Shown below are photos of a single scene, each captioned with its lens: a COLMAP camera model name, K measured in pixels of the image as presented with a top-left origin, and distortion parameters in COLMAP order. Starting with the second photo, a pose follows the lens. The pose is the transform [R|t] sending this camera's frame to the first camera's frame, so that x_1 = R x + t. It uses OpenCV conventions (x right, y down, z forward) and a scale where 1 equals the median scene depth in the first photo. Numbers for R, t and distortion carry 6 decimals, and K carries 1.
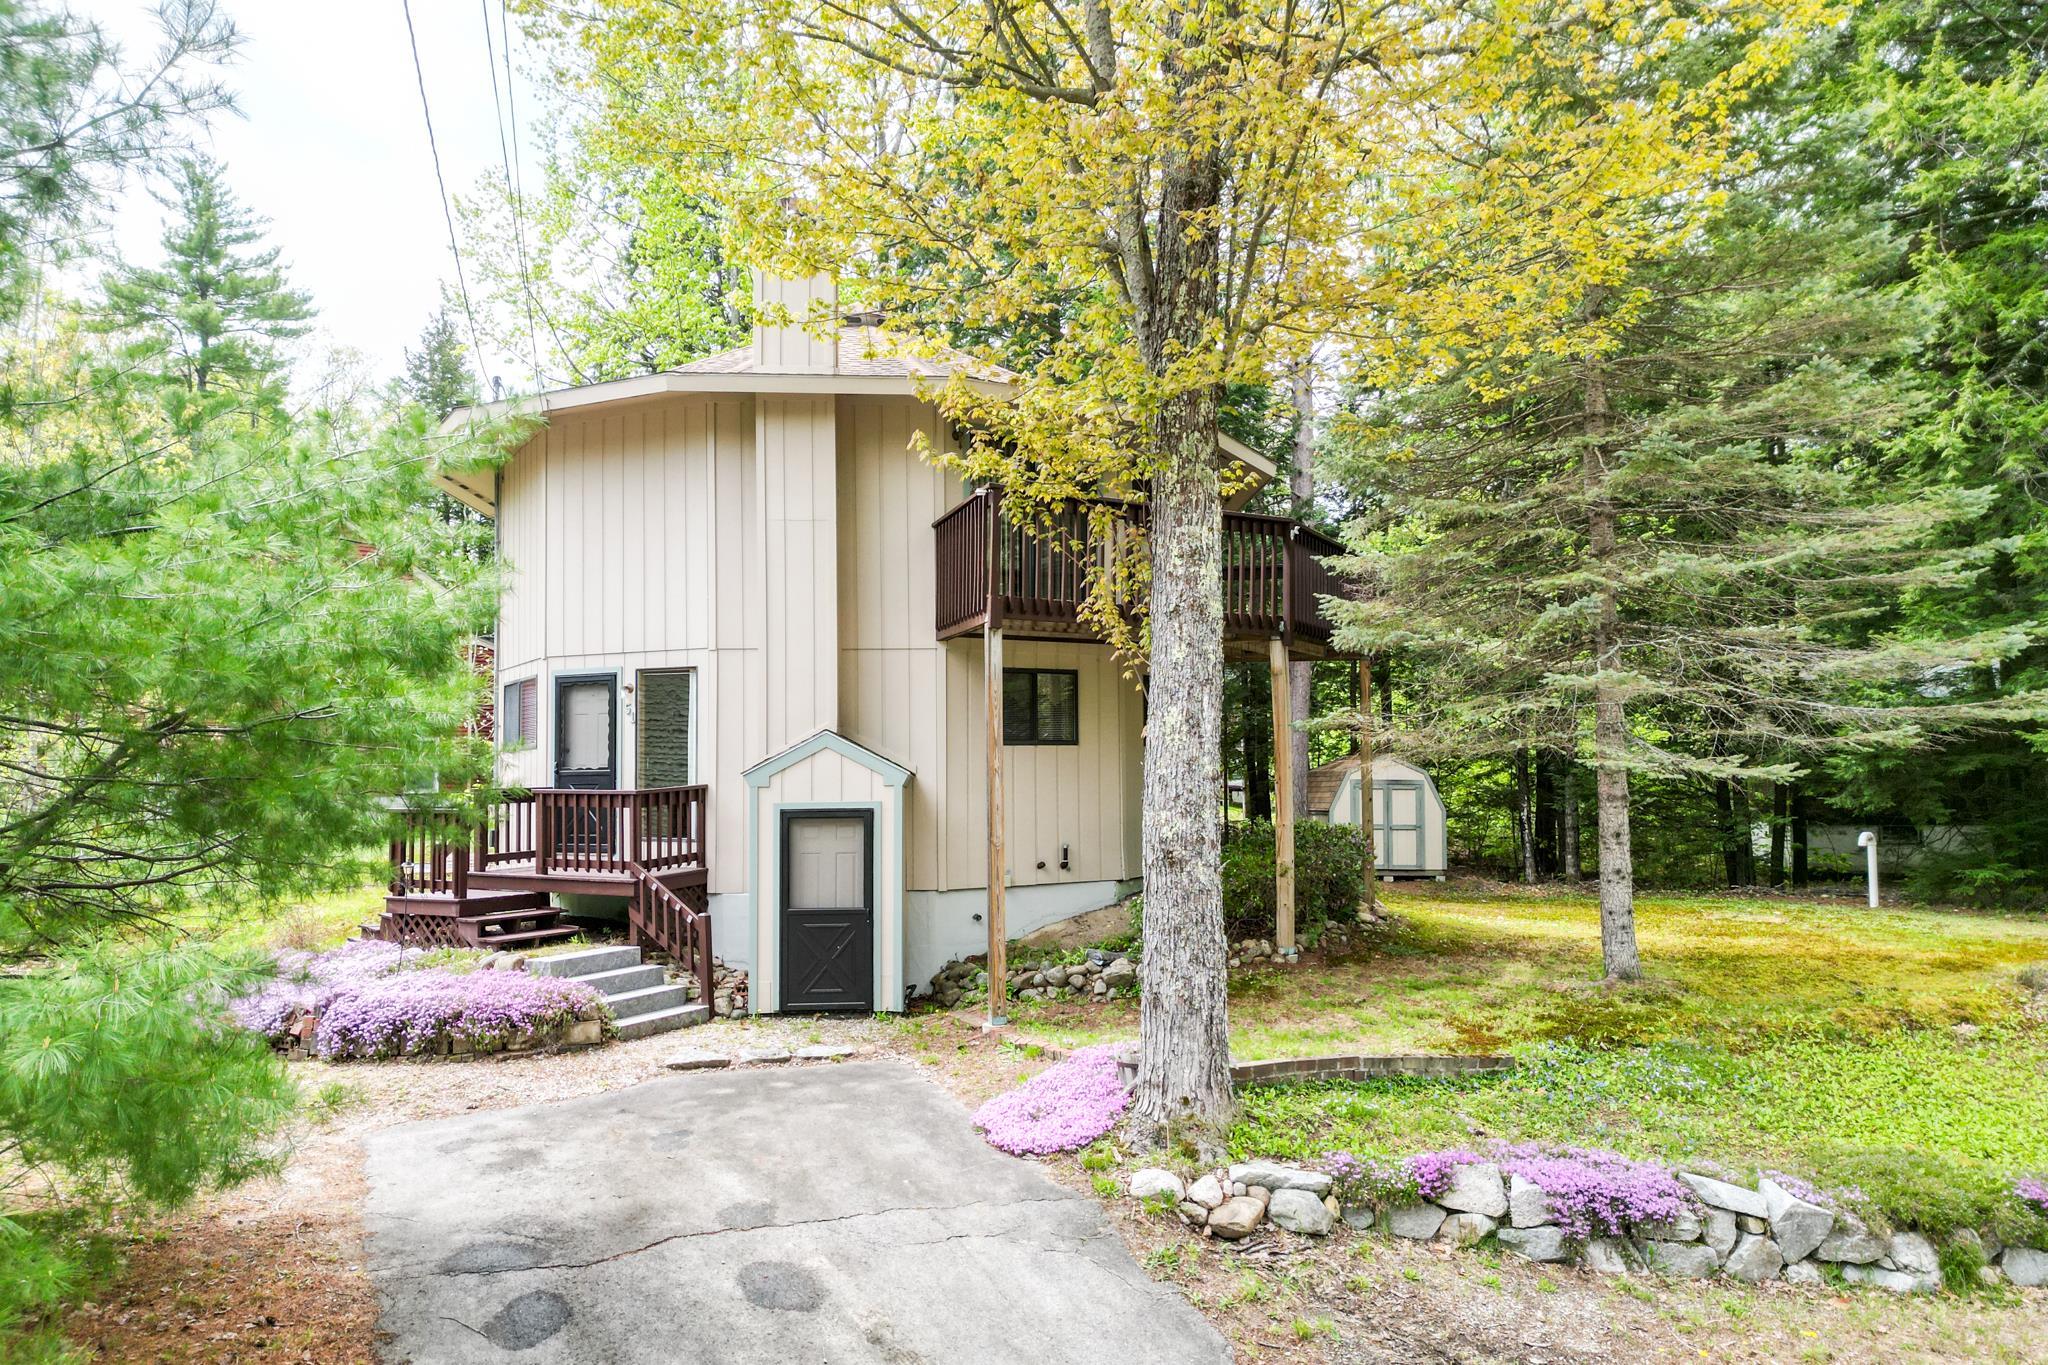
lens RADIAL K [[1425.7, 0, 1021.6], [0, 1425.7, 707.5], [0, 0, 1]] dist [0.060833, -0.045882]
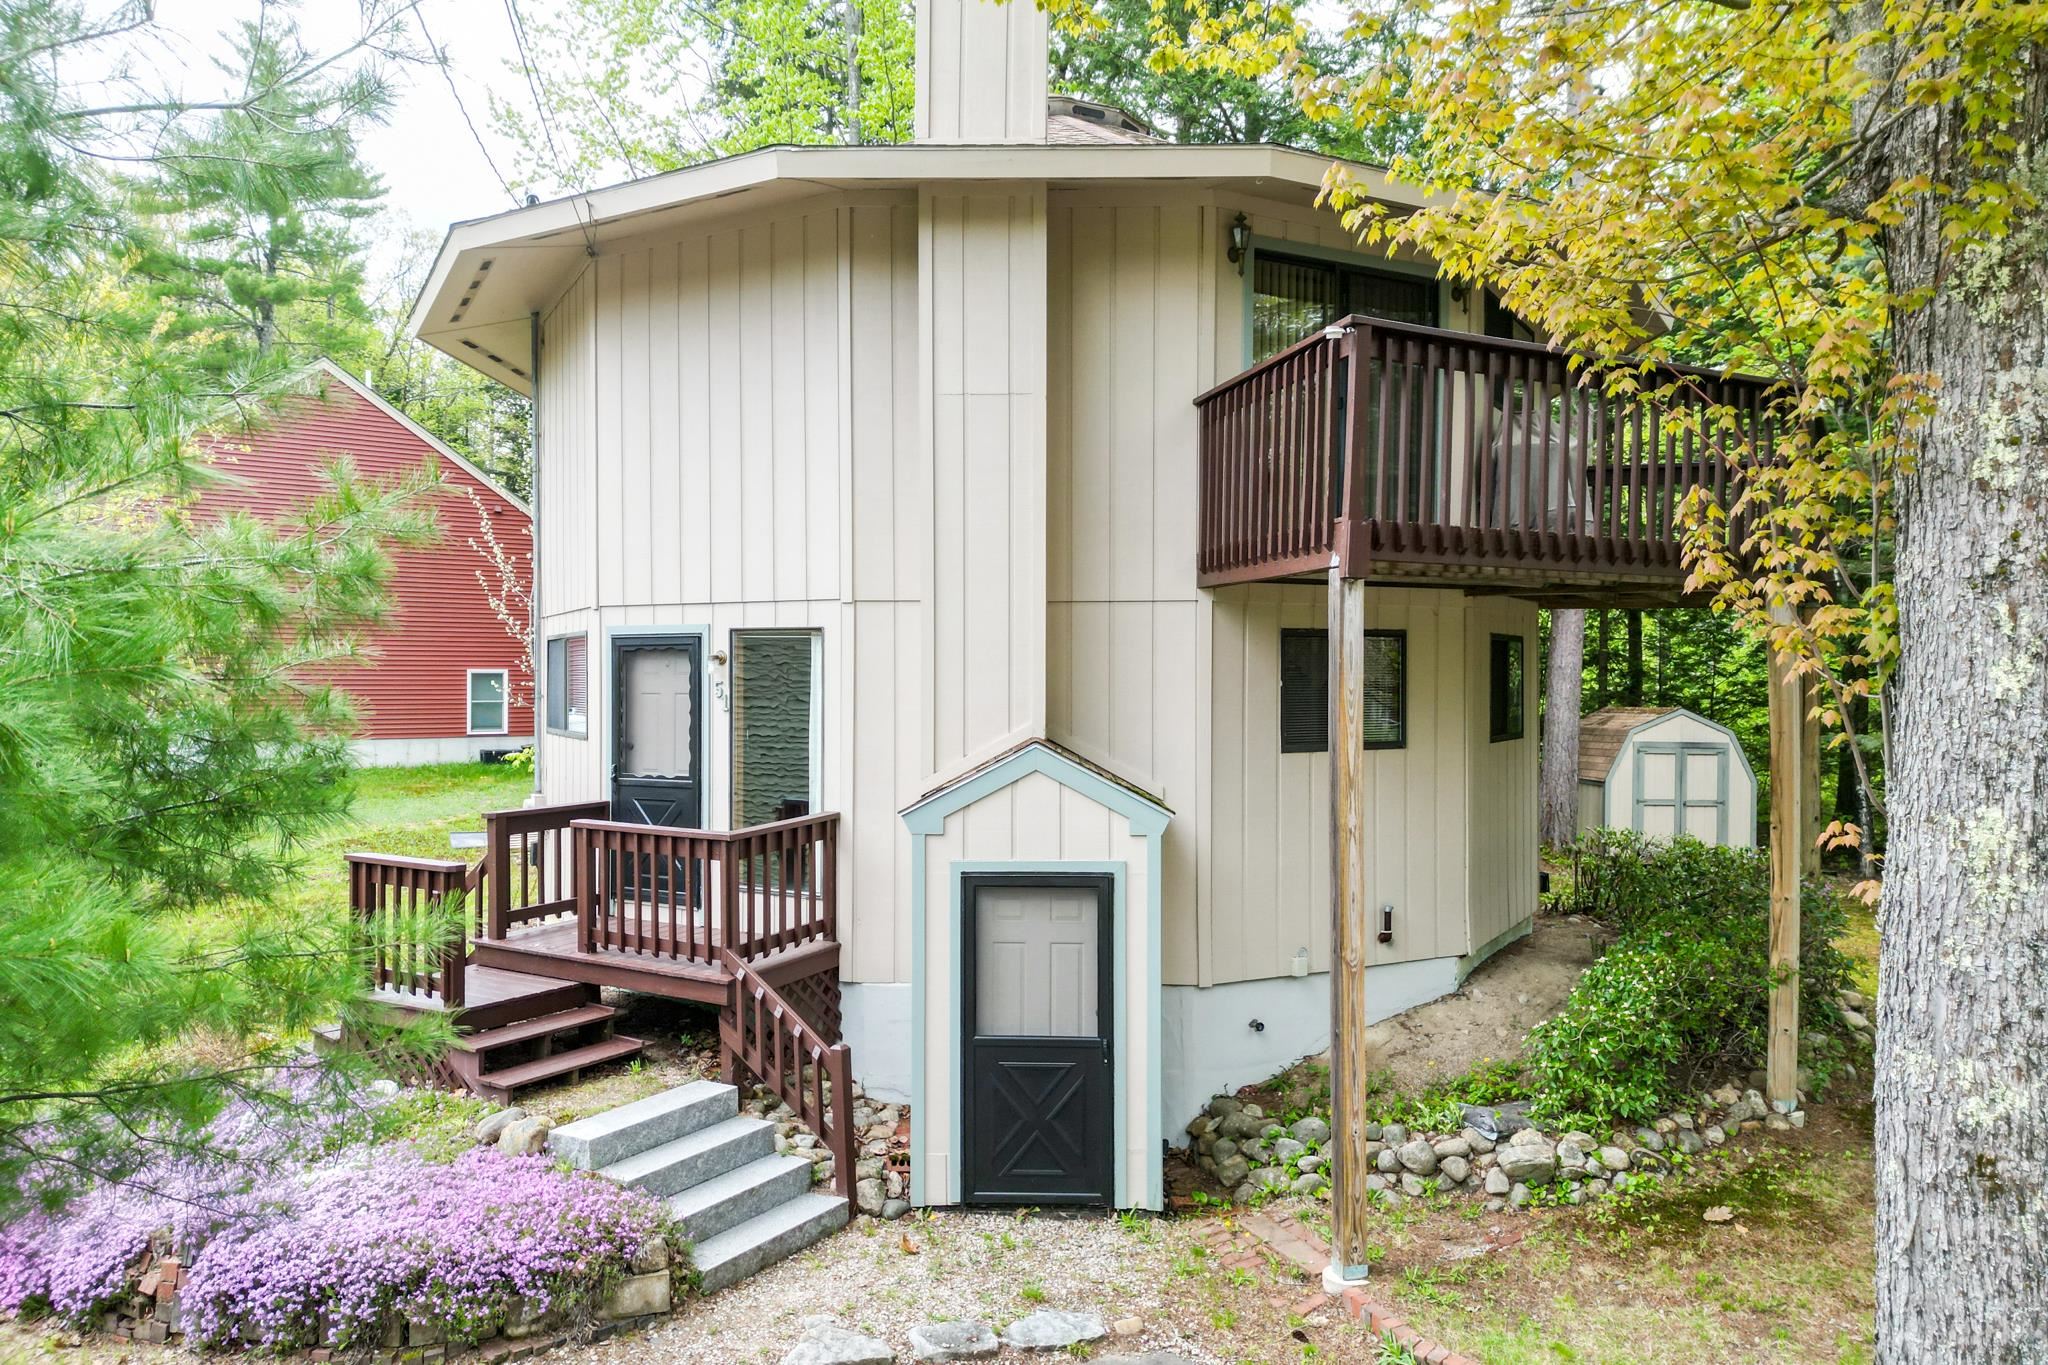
lens RADIAL K [[1425.7, 0, 1014.7], [0, 1425.7, 689.8], [0, 0, 1]] dist [0.060833, -0.045882]
pose [[0.997526, 0.009382, -0.069664, -0.104692], [-0.005494, 0.998428, 0.055787, -0.040276], [0.070078, -0.055267, 0.996009, 0.399473]]
